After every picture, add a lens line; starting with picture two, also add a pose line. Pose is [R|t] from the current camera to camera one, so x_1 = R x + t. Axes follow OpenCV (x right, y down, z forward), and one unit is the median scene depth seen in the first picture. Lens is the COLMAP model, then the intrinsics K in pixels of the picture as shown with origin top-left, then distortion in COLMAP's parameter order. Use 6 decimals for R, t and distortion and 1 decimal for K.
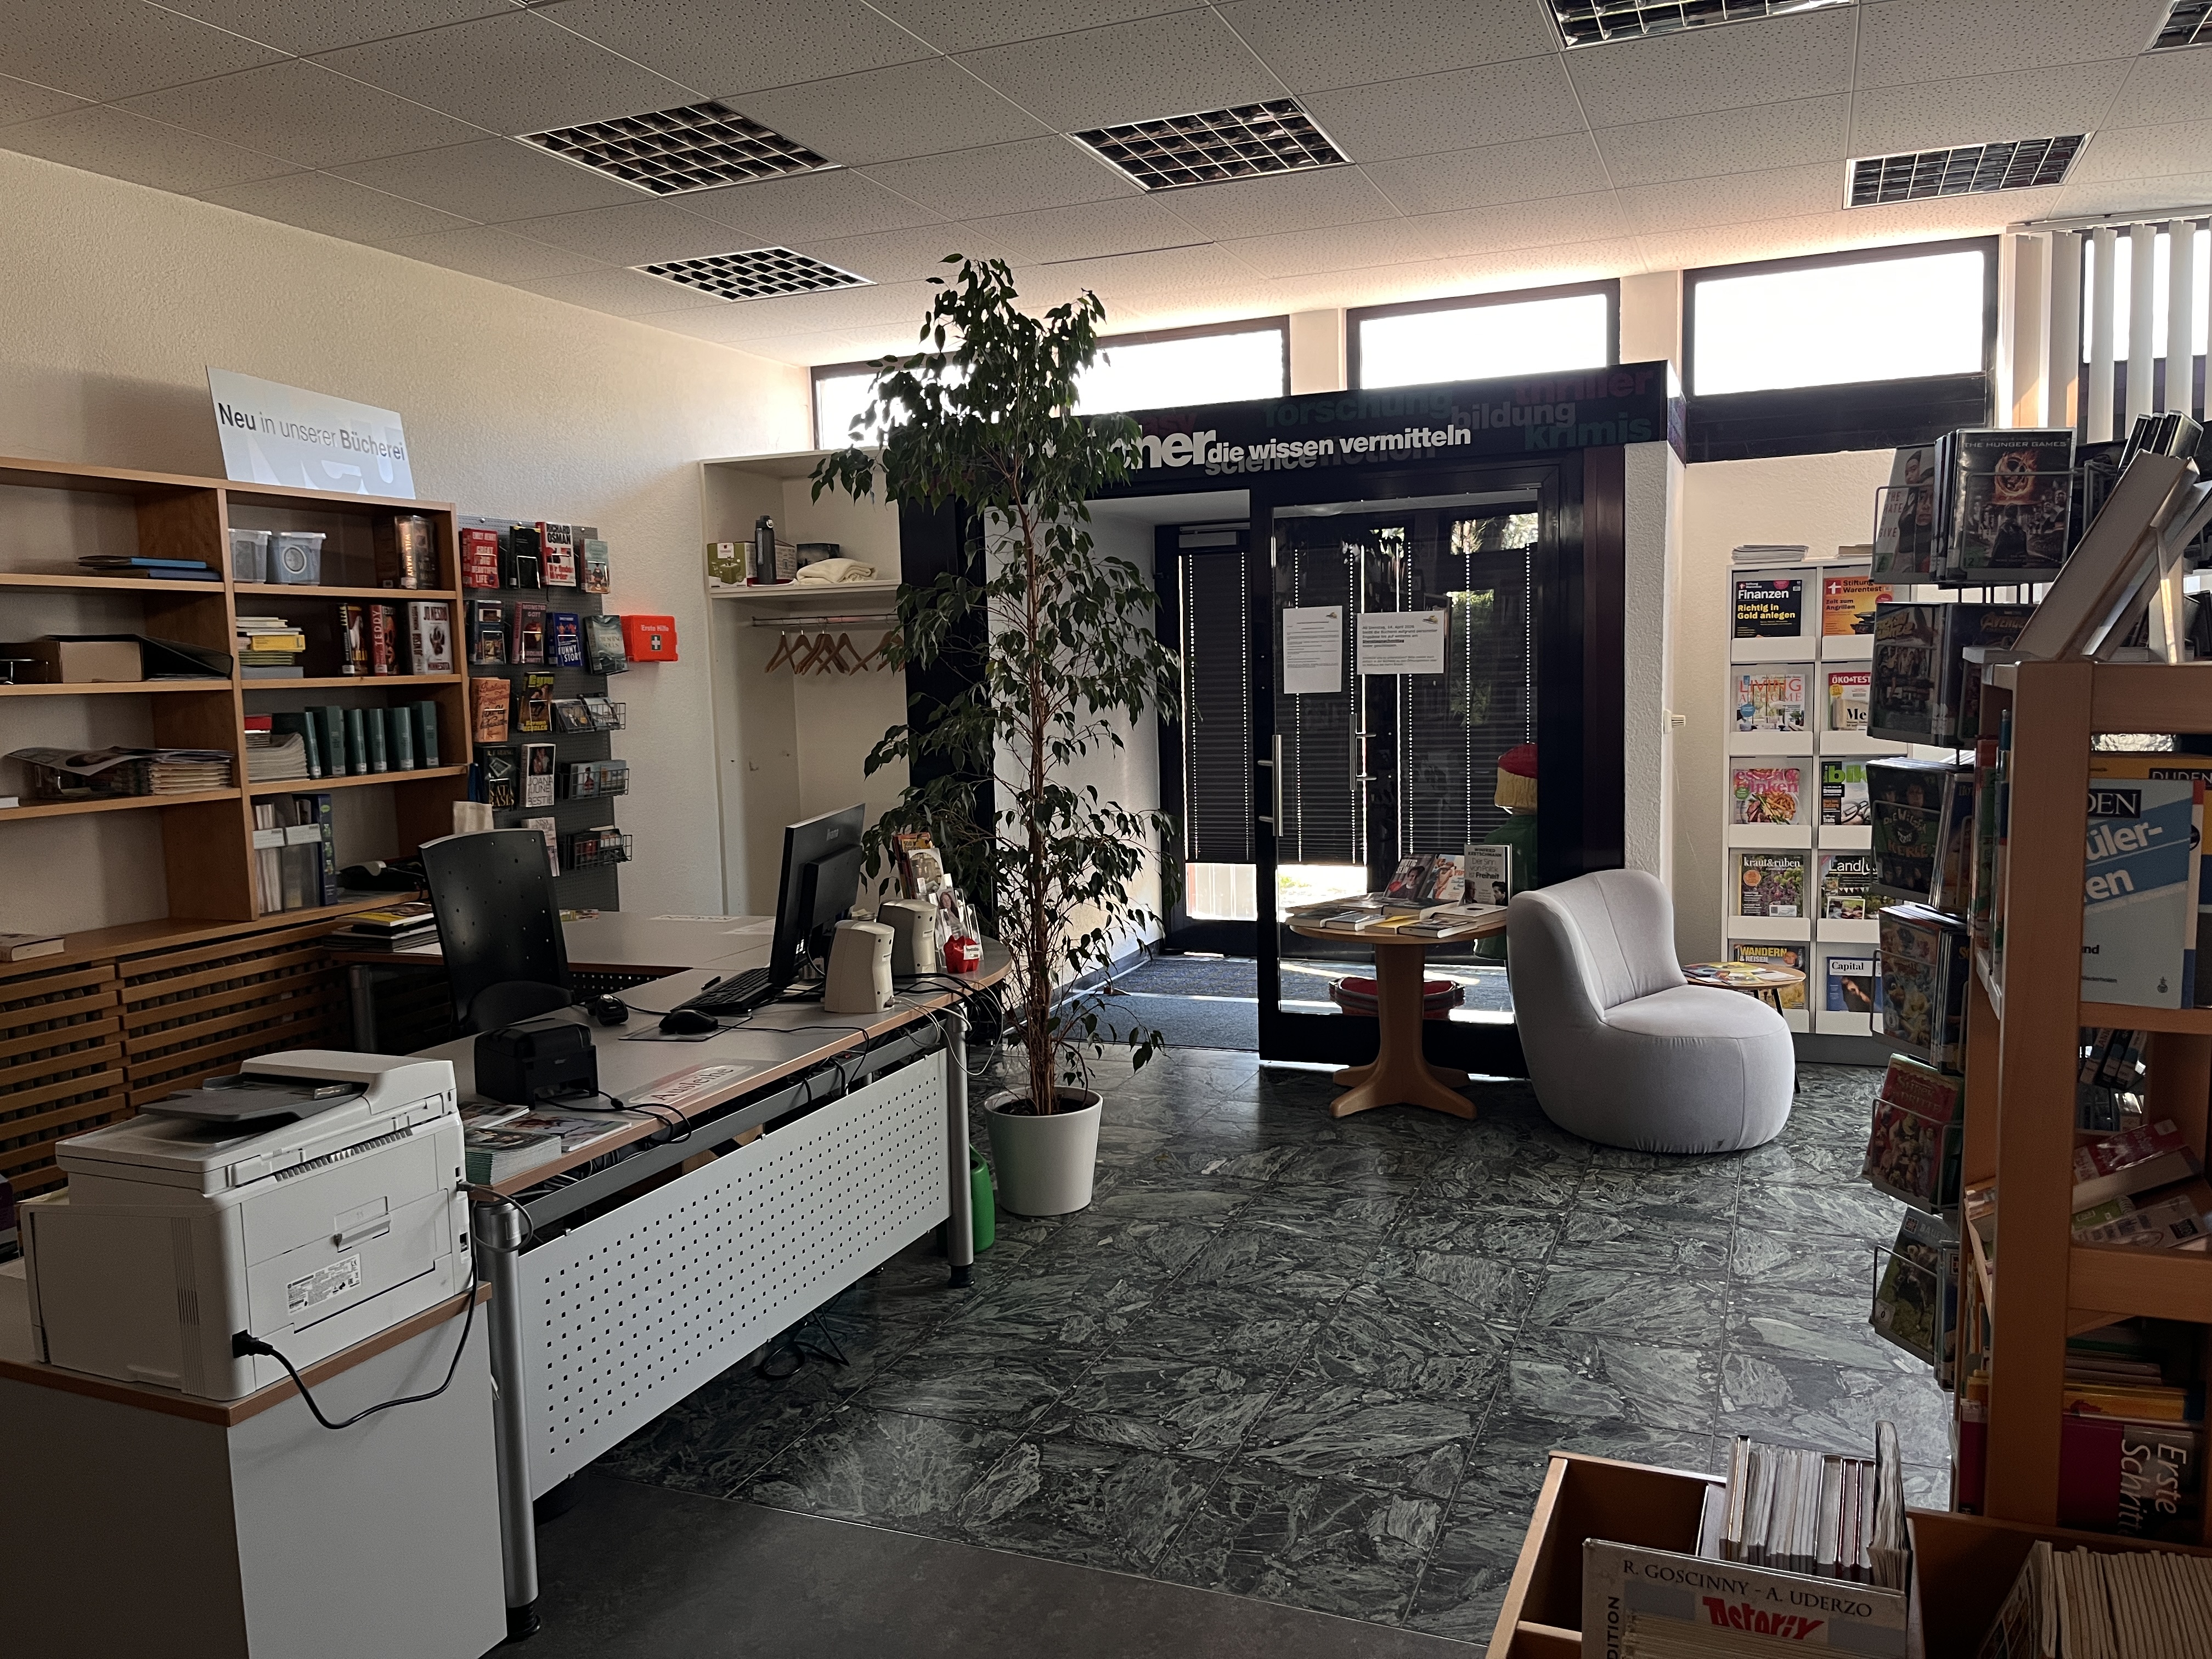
lens RADIAL K [[1671.7, 0, 1105.5], [0, 1671.7, 836.1], [0, 0, 1]] dist [0.050918, -0.080281]
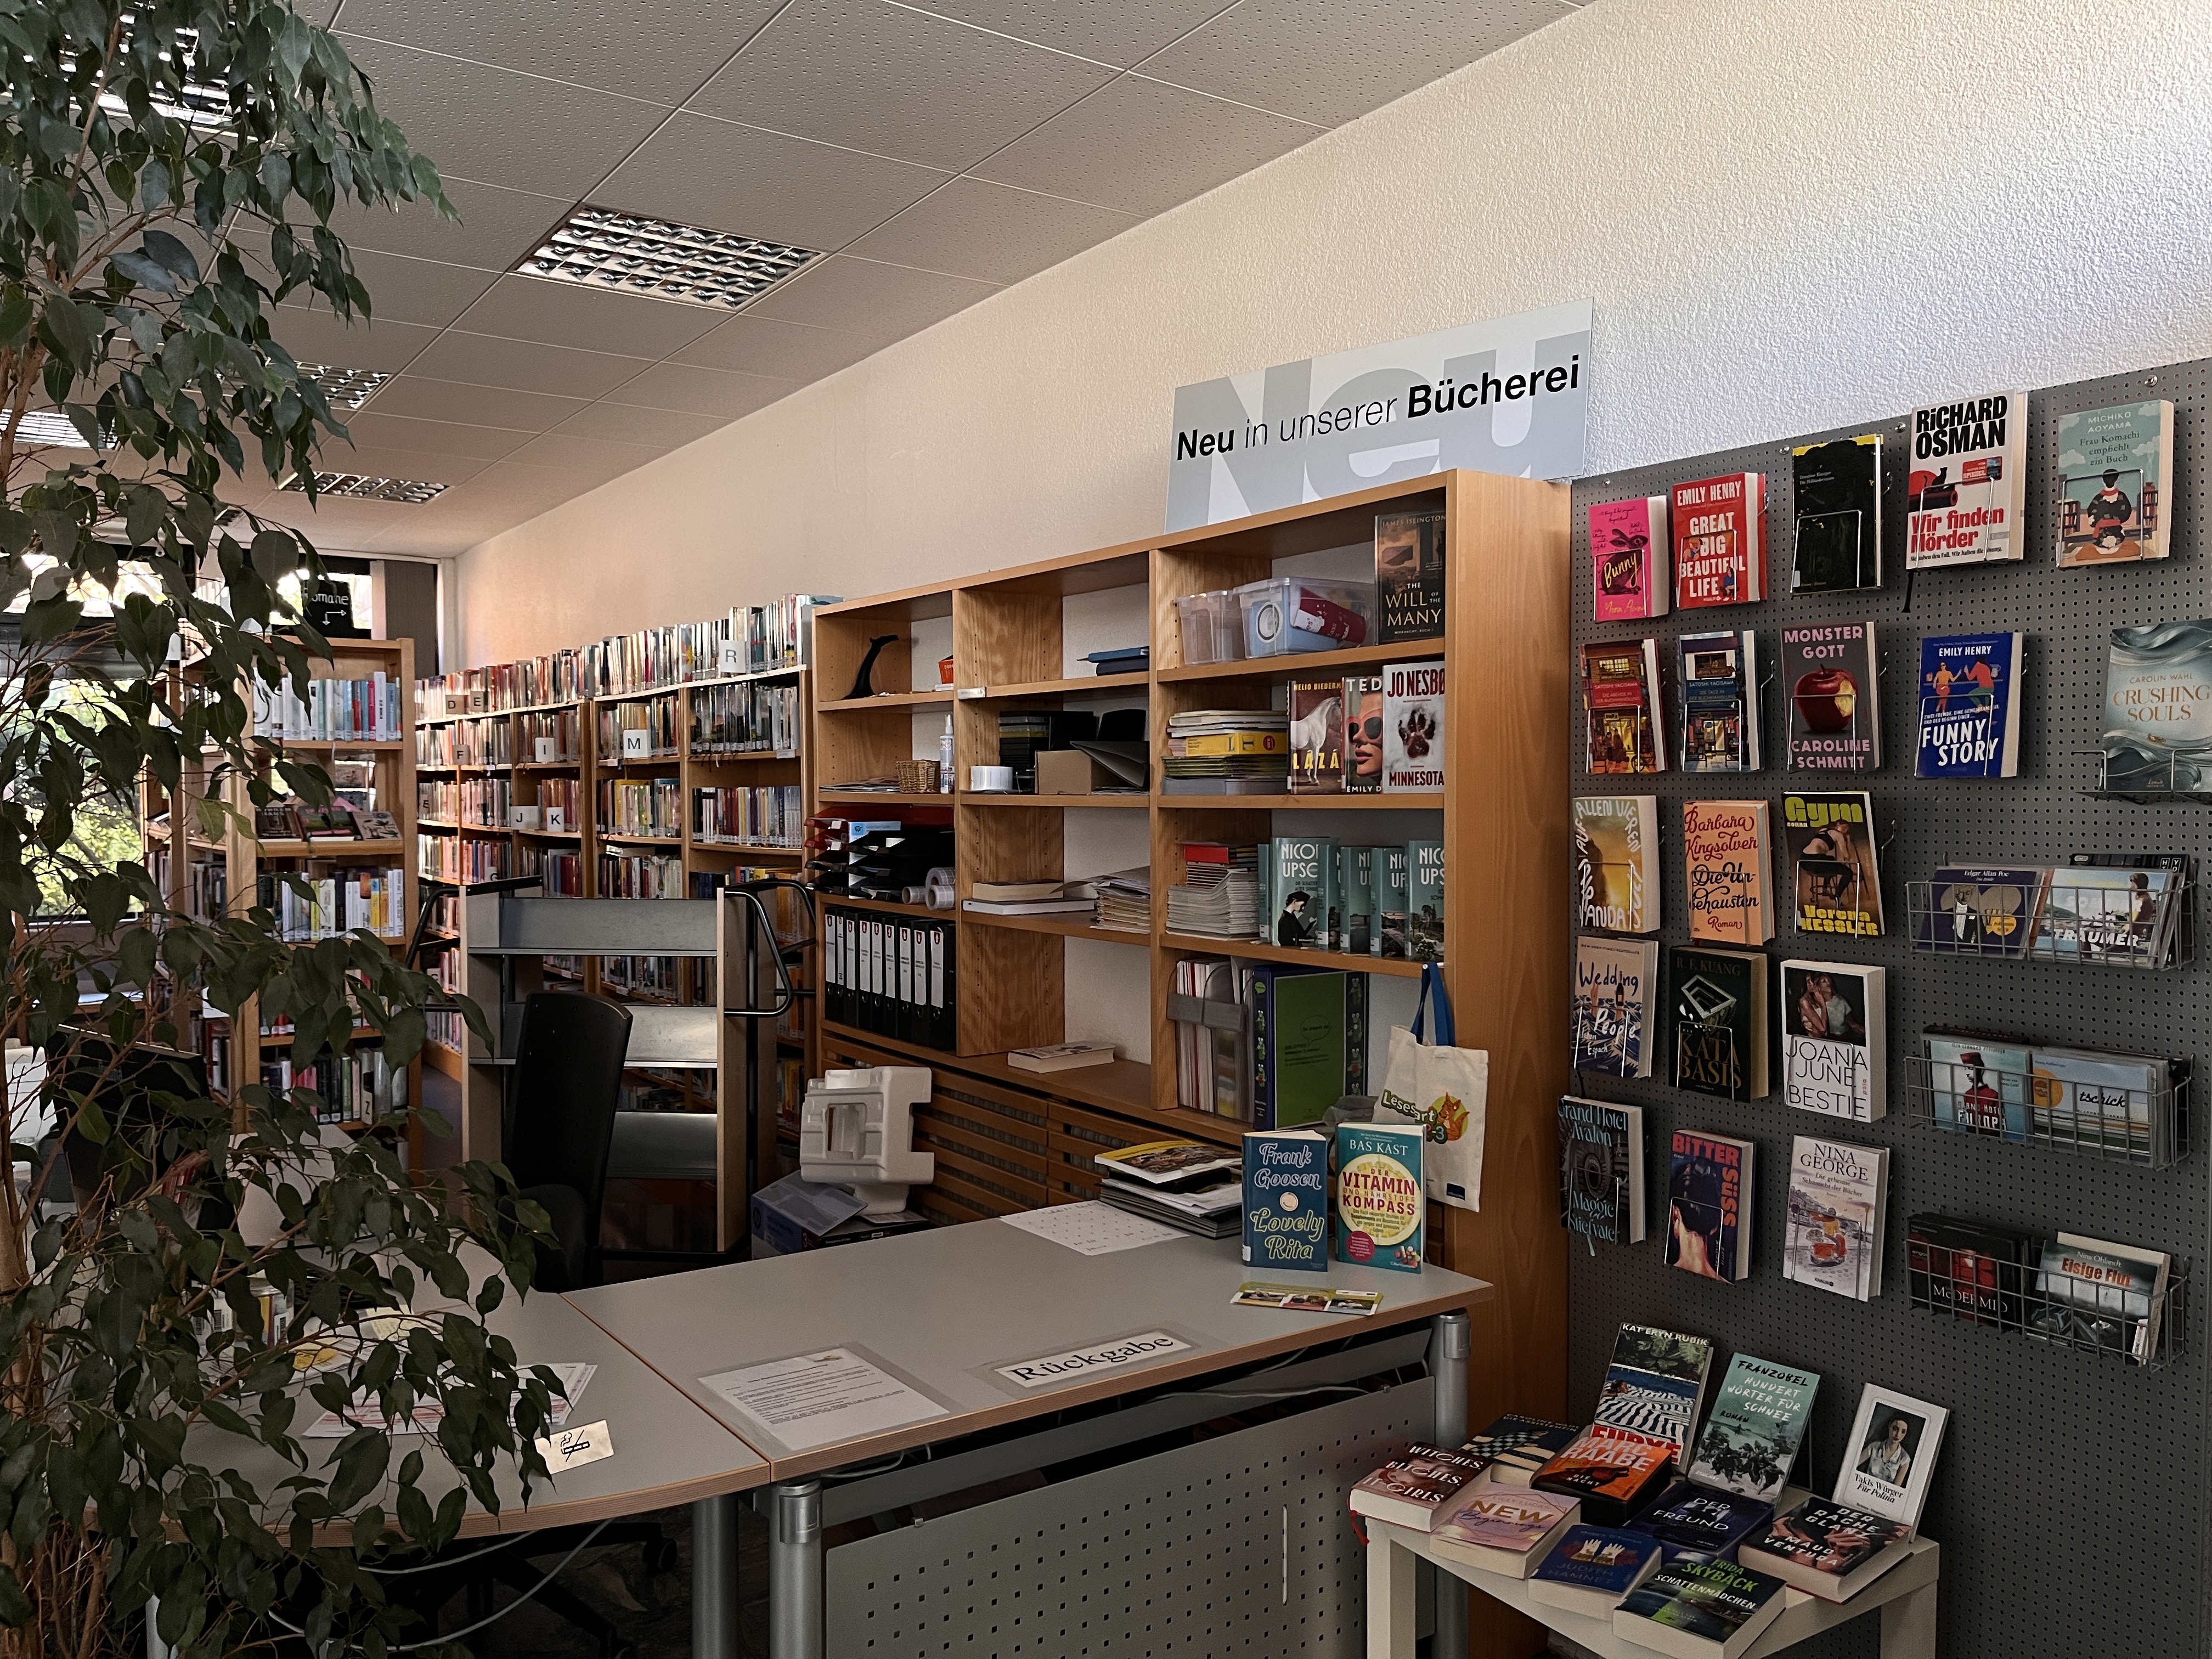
lens RADIAL K [[1671.7, 0, 1105.5], [0, 1671.7, 830.3], [0, 0, 1]] dist [0.050918, -0.080281]
pose [[-0.548804, 0.052113, -0.834325, 0.104913], [-0.065176, 0.992349, 0.104856, -0.123385], [0.833406, 0.111923, -0.541209, 1.109429]]
